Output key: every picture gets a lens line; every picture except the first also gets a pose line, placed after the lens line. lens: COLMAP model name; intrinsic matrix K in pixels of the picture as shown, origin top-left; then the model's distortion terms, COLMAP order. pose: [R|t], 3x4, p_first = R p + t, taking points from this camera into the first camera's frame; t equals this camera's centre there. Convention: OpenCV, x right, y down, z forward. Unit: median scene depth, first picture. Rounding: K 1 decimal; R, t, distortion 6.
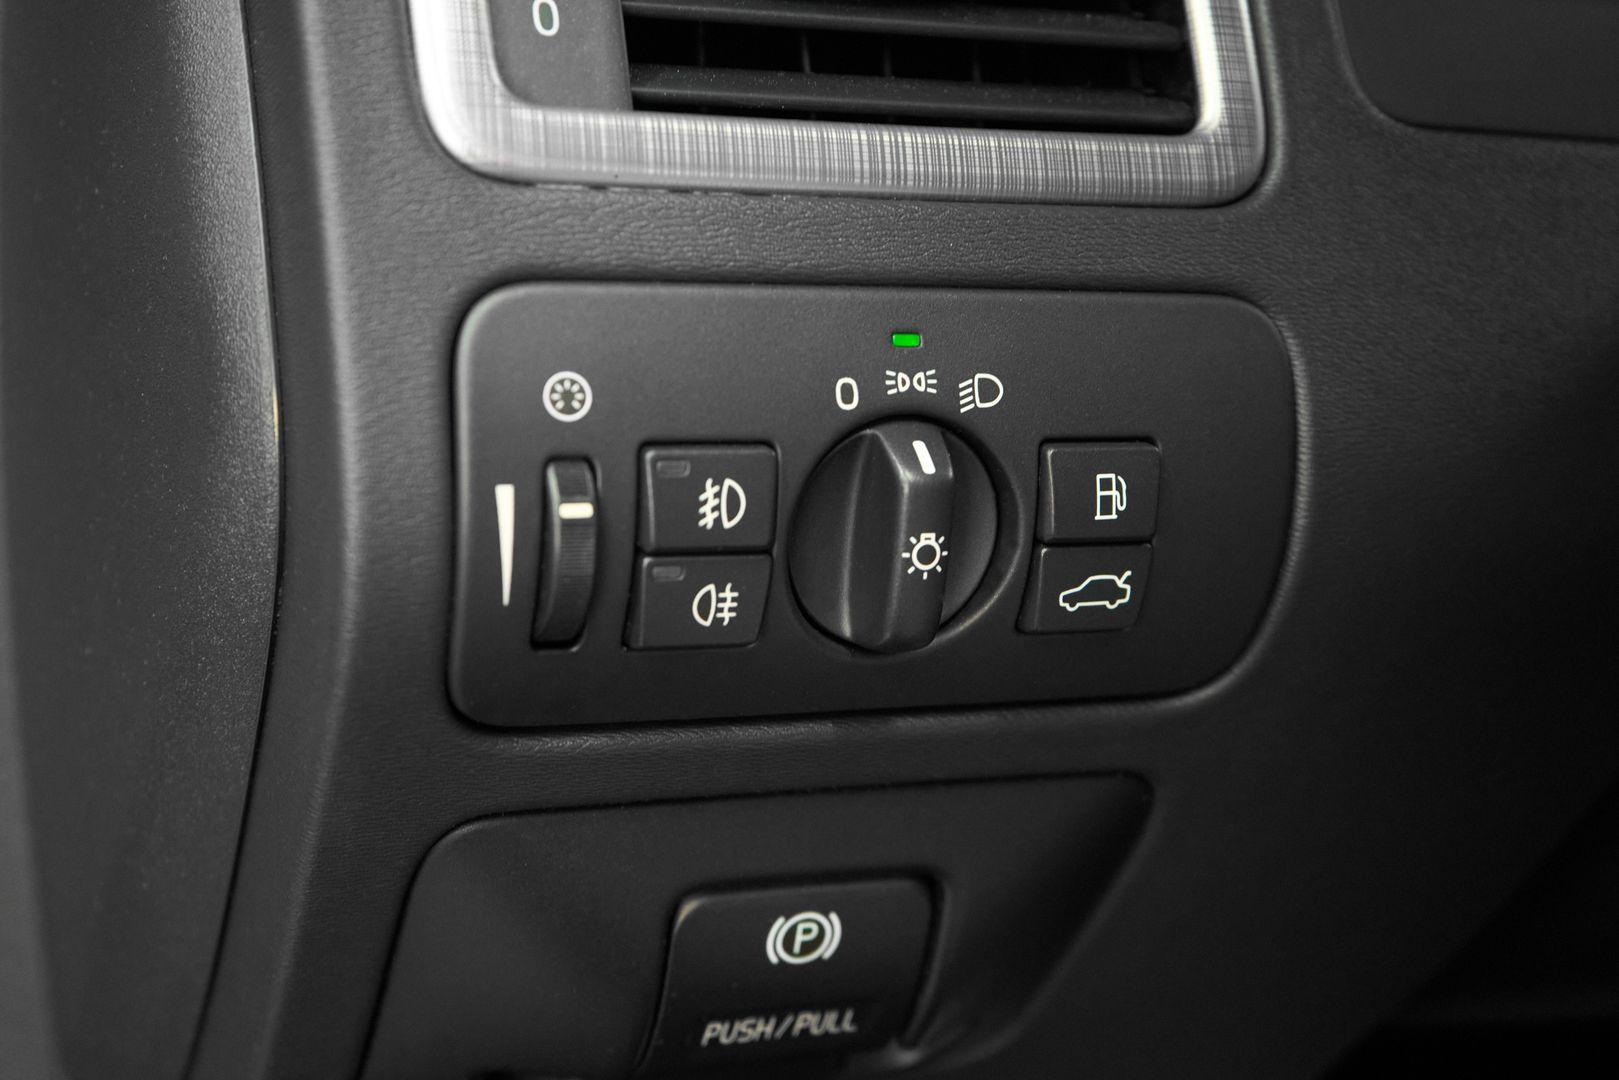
lens RADIAL K [[2357.3, 0, 808.7], [0, 2357.3, 540.6], [0, 0, 1]] dist [0.041627, 0.000000]
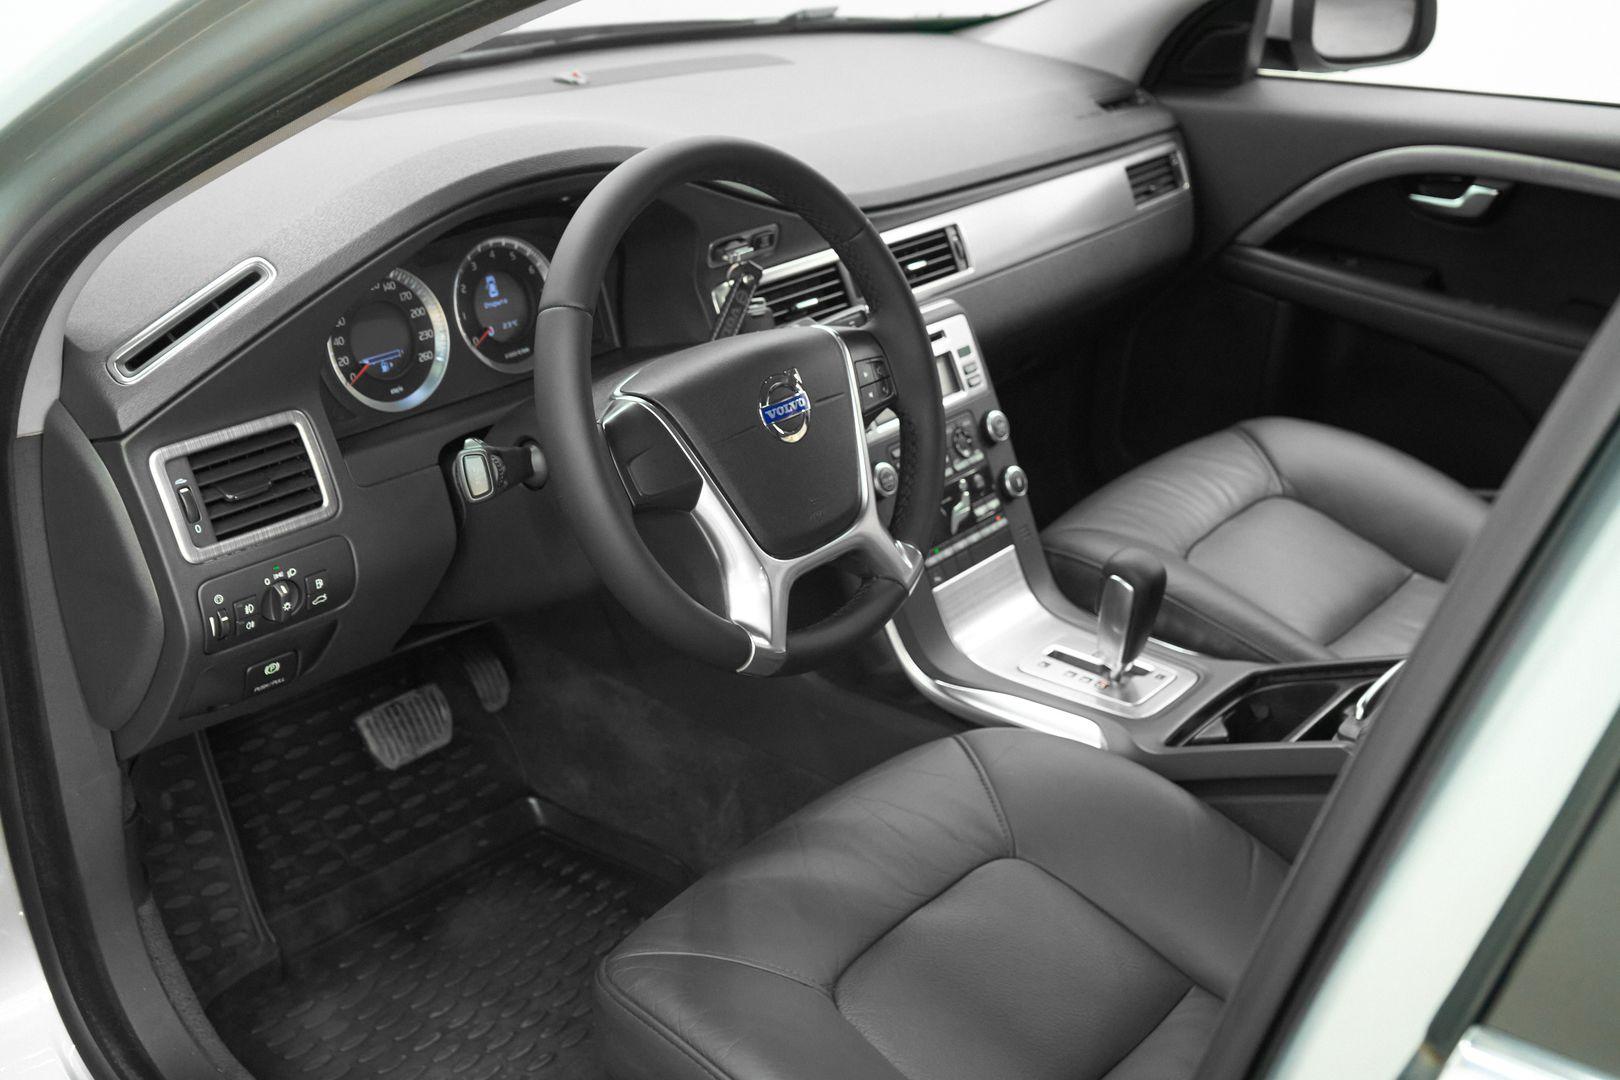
lens RADIAL K [[1825.2, 0, 799.1], [0, 1825.2, 541.8], [0, 0, 1]] dist [0.002730, 0.000000]
pose [[0.917898, -0.201314, 0.341959, -0.277269], [0.095122, 0.948258, 0.302916, -1.299704], [-0.385246, -0.245518, 0.889554, -3.169054]]
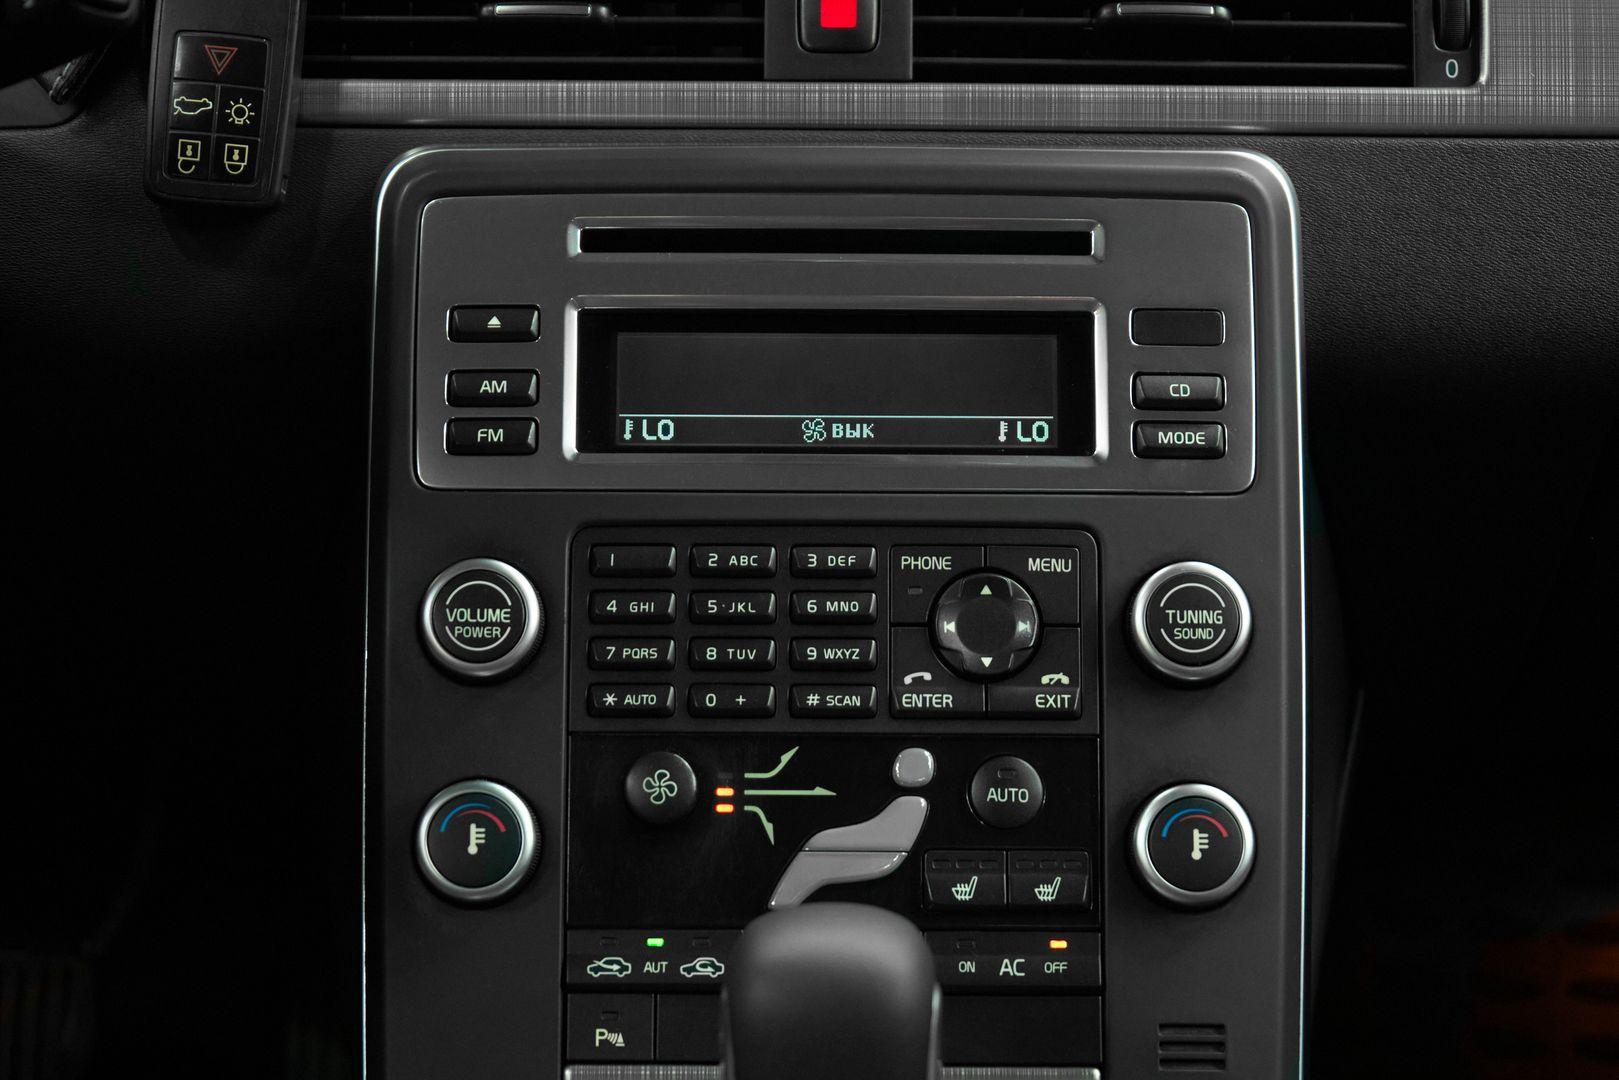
lens RADIAL K [[3279.8, 0, 805.9], [0, 3279.8, 545.1], [0, 0, 1]] dist [0.055814, 0.000000]
pose [[0.887211, 0.081449, -0.454118, 3.293362], [-0.021696, 0.990570, 0.135278, -0.261326], [0.460854, -0.110167, 0.880611, -0.726570]]
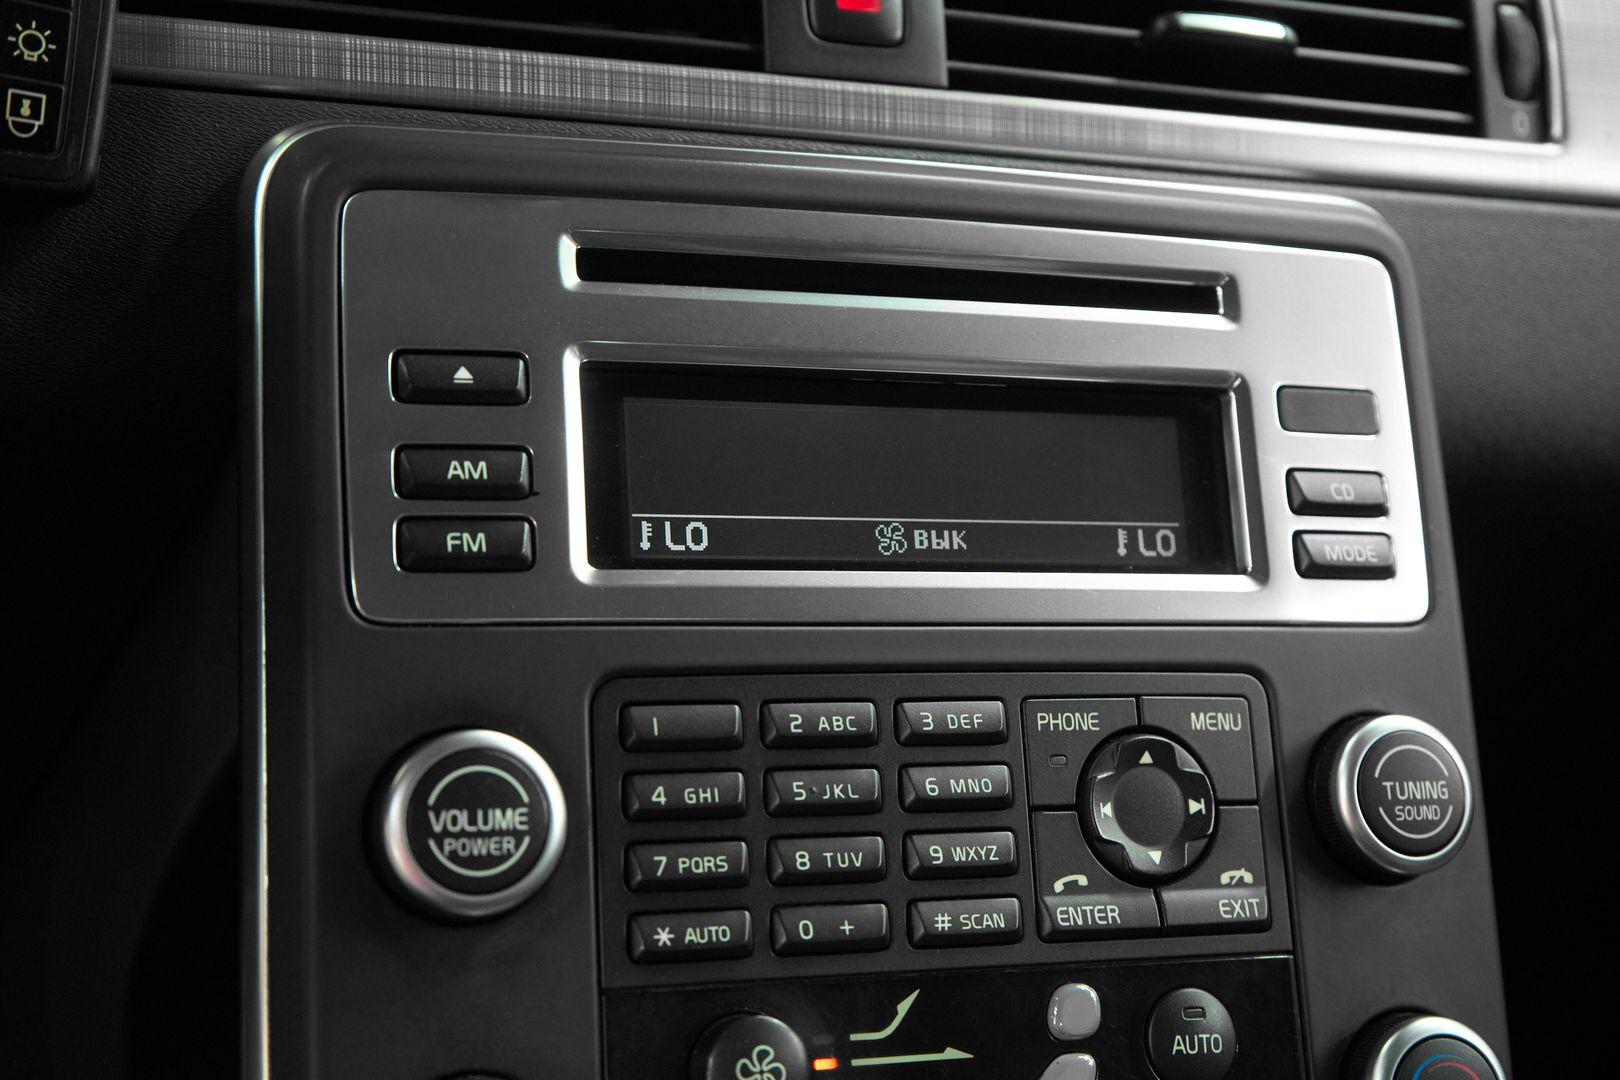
lens RADIAL K [[2139.3, 0, 797.6], [0, 2139.3, 542.3], [0, 0, 1]] dist [0.103913, 0.000000]
pose [[0.988876, 0.070847, -0.130787, 2.135209], [-0.060529, 0.994854, 0.081251, -0.081998], [0.135871, -0.072431, 0.988075, 0.430343]]
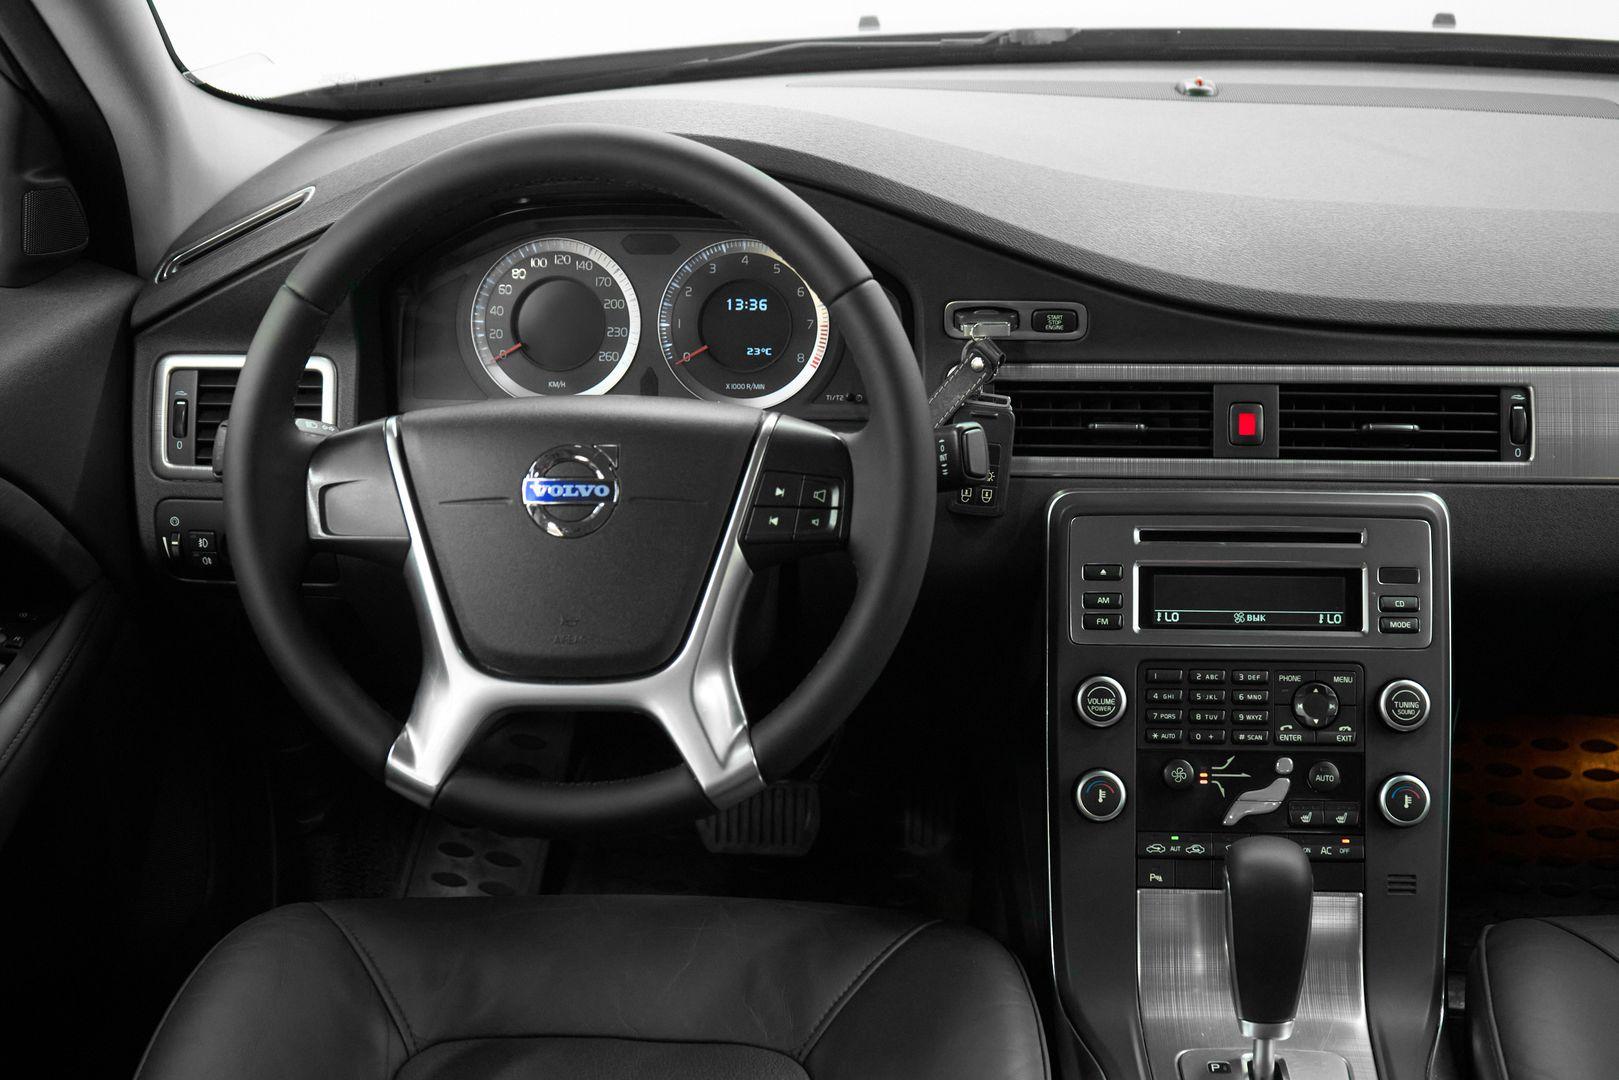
lens RADIAL K [[2224.4, 0, 807.3], [0, 2224.4, 537.2], [0, 0, 1]] dist [-0.017521, 0.000000]
pose [[0.855575, 0.123891, -0.502636, 3.486632], [-0.013322, 0.975888, 0.217863, -1.088172], [0.517508, -0.179702, 0.836596, -2.361396]]
